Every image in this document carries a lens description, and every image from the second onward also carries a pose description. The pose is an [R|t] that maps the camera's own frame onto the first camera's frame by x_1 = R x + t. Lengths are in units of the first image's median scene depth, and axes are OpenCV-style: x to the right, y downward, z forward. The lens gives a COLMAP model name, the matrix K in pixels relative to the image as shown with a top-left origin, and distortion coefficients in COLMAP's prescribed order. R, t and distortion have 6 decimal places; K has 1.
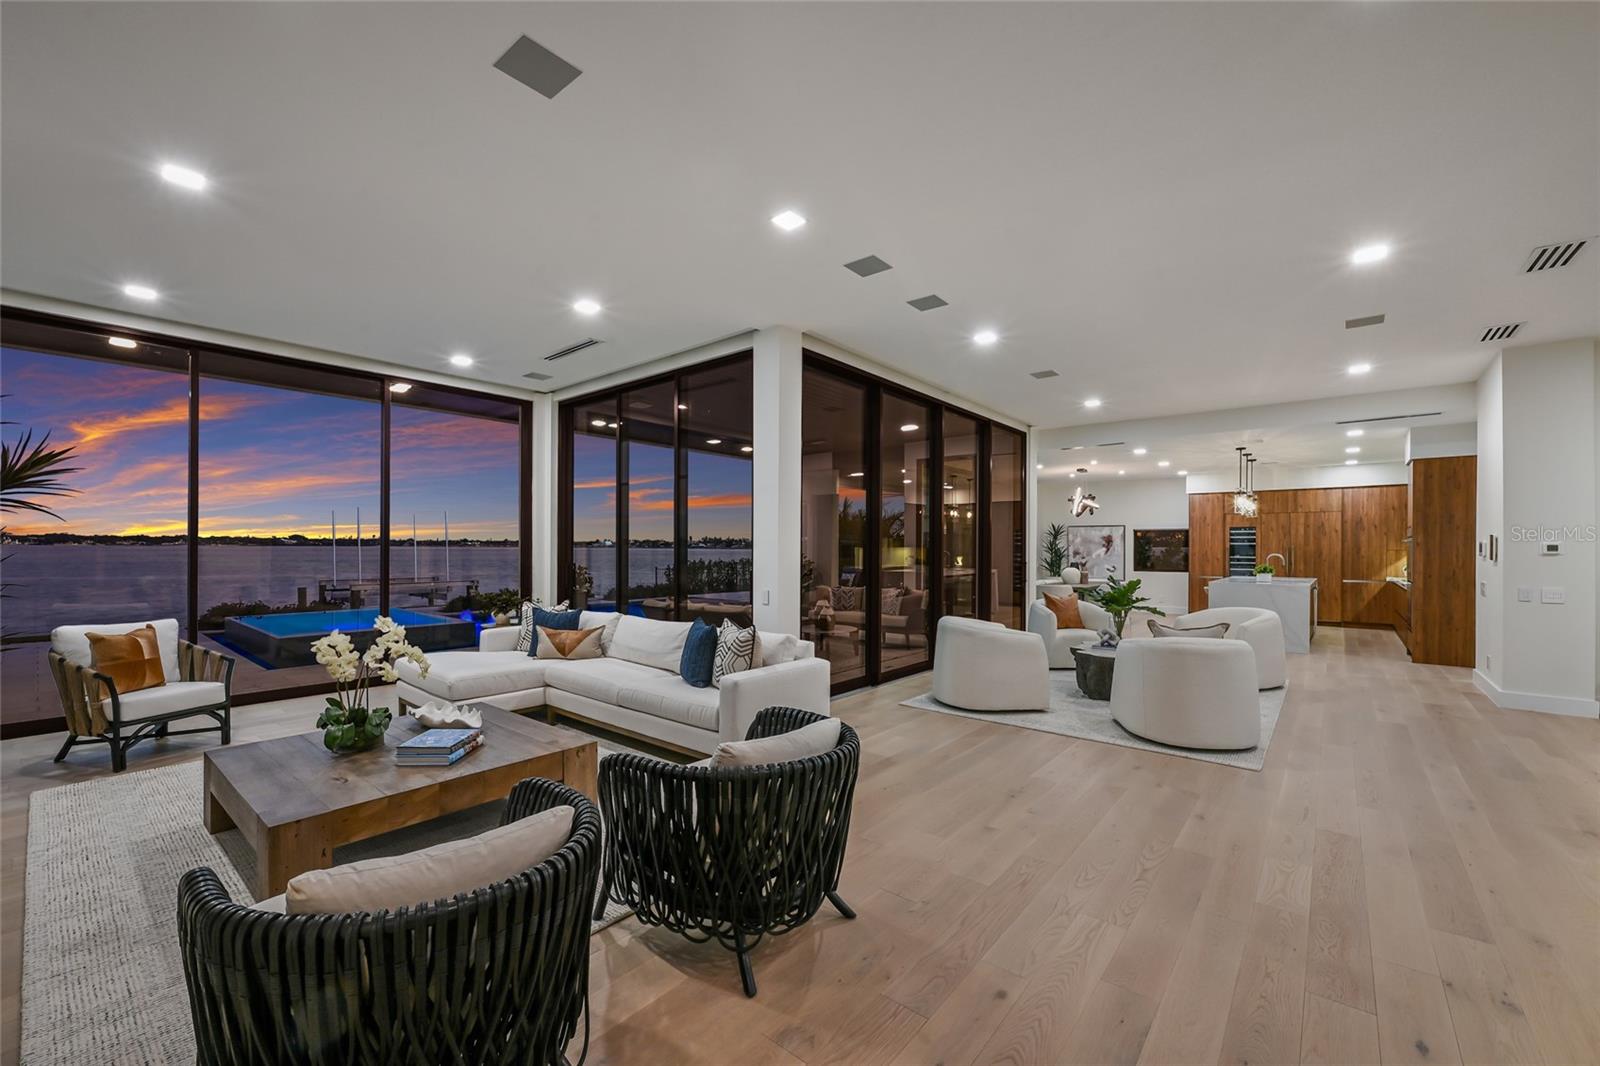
lens RADIAL K [[643.8, 0, 806.4], [0, 643.8, 545.8], [0, 0, 1]] dist [0.000774, 0.000229]
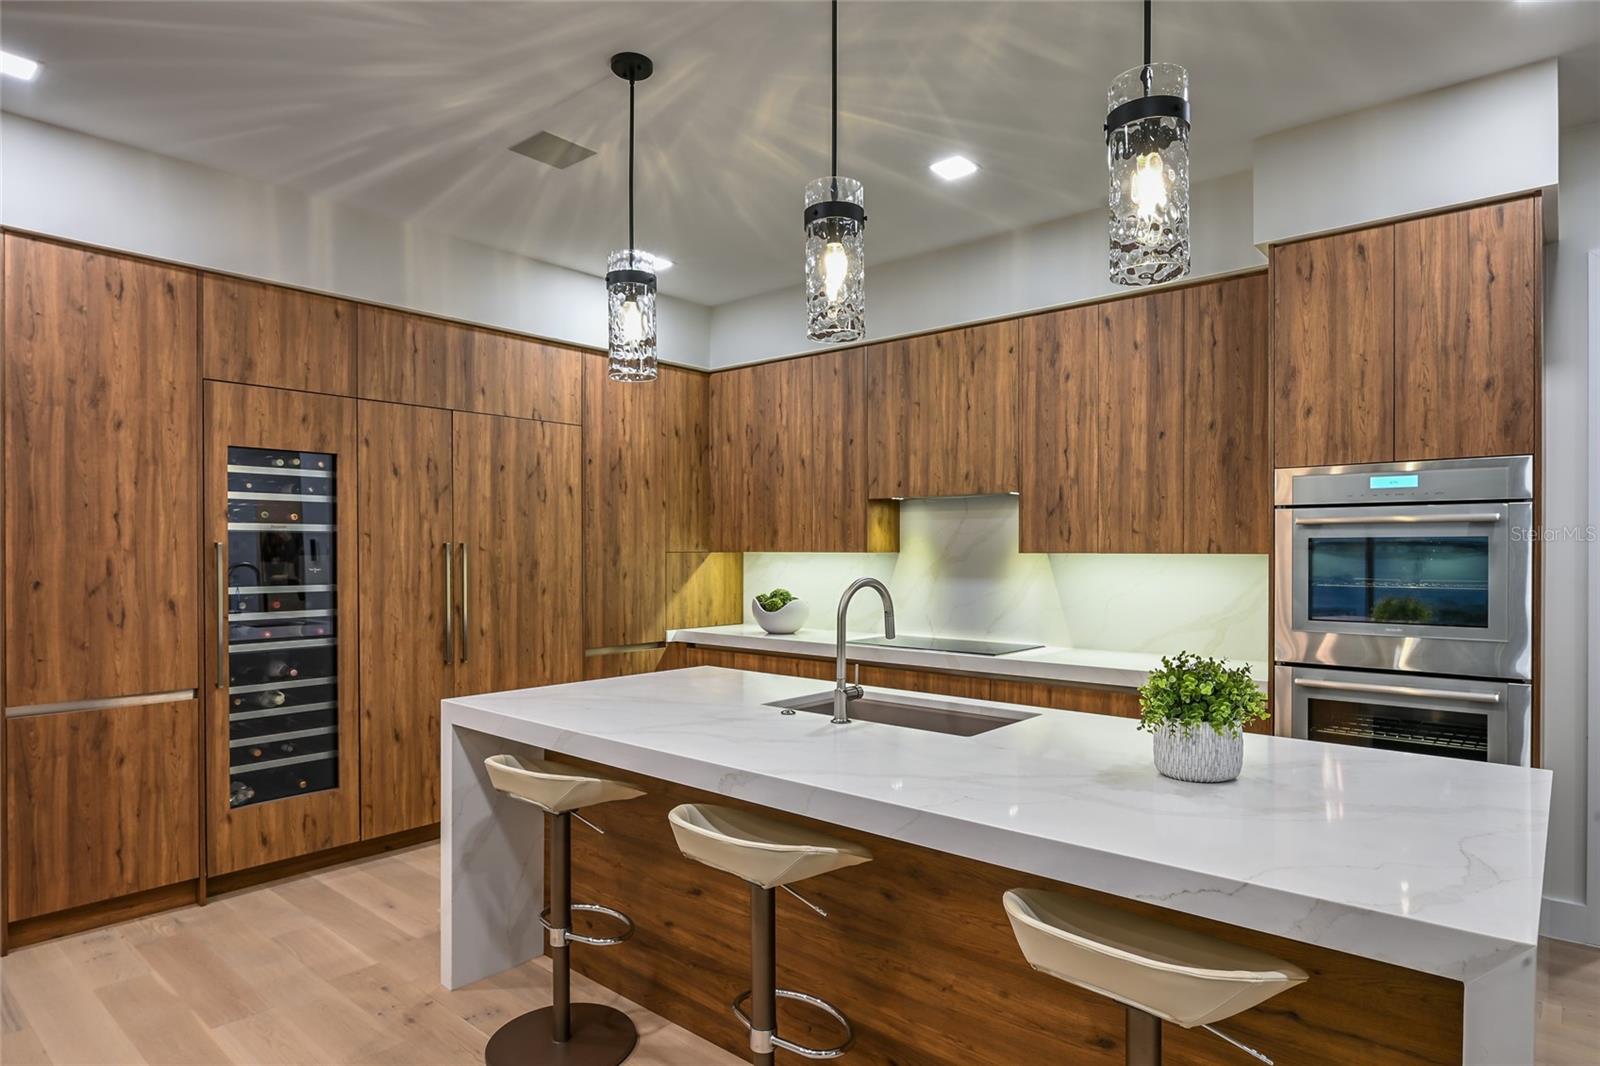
lens RADIAL K [[891.0, 0, 805.2], [0, 891.0, 549.7], [0, 0, 1]] dist [-0.001707, 0.000231]
pose [[0.017636, -0.005902, 0.999827, 0.400303], [-0.001580, 0.999981, 0.005931, 0.002135], [-0.999843, -0.001685, 0.017626, 0.860396]]
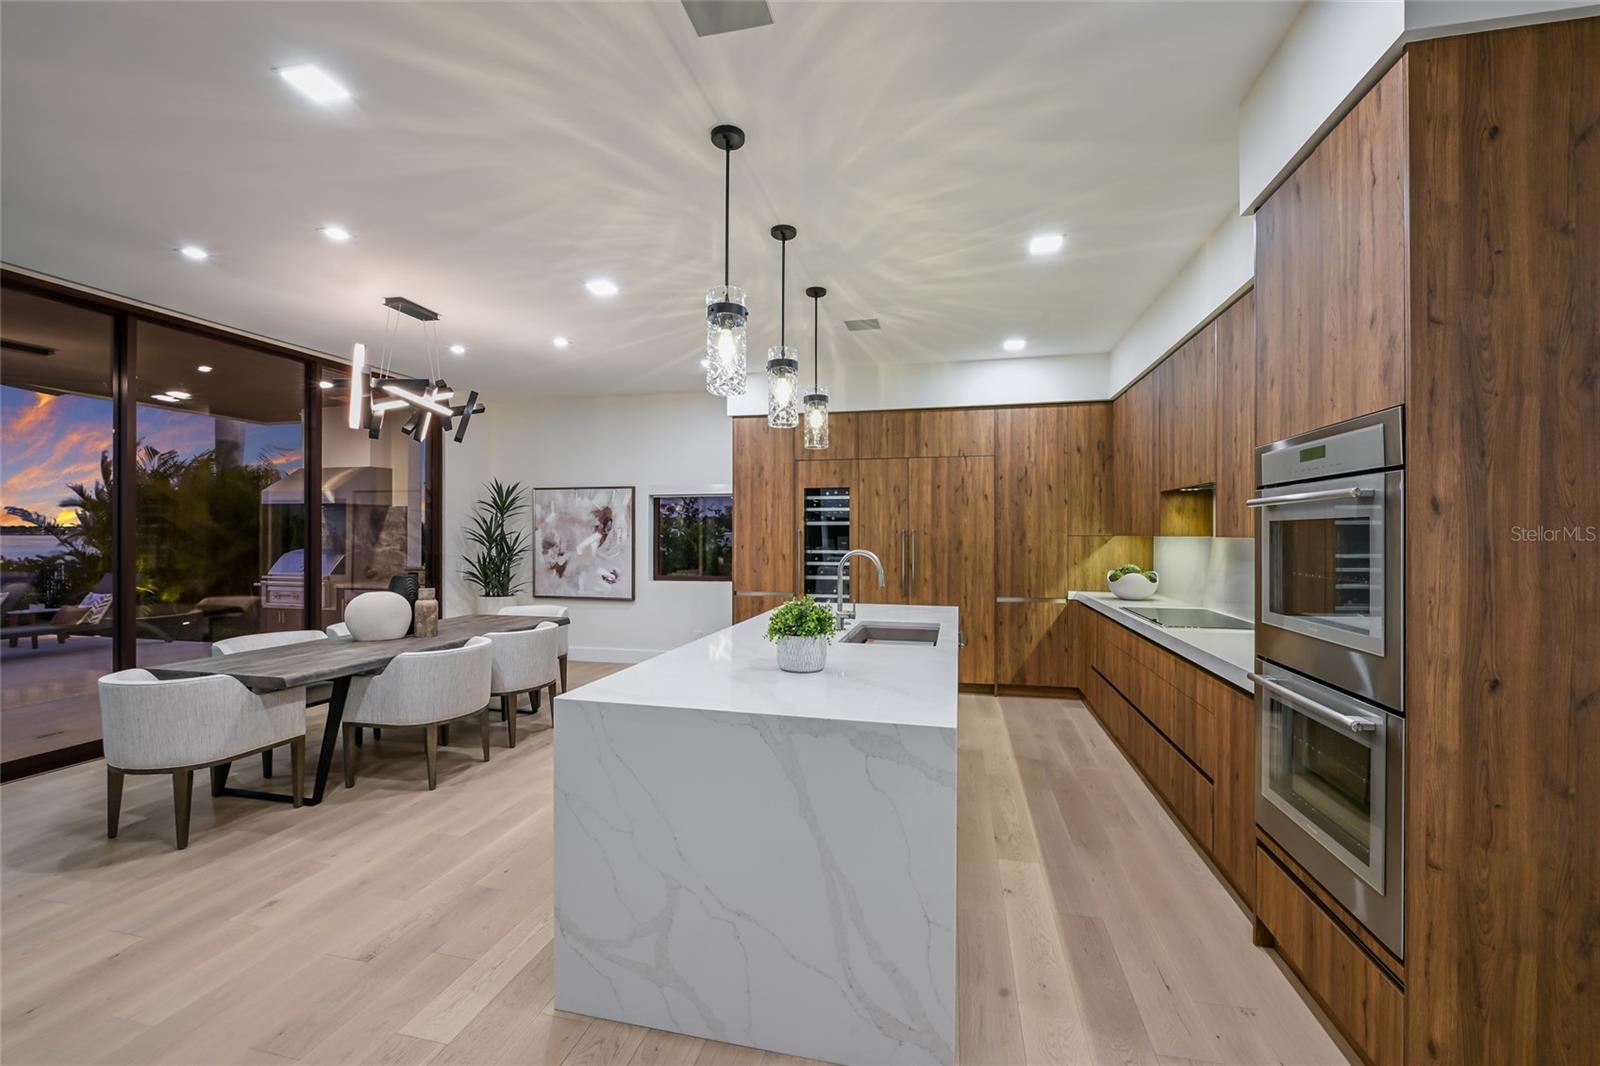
lens RADIAL K [[637.7, 0, 807.7], [0, 637.7, 532.4], [0, 0, 1]] dist [-0.000252, 0.000075]
pose [[0.893173, -0.002742, 0.449704, 0.477030], [0.002447, 0.999996, 0.001239, 0.002786], [-0.449706, -0.000006, 0.893177, 0.617652]]
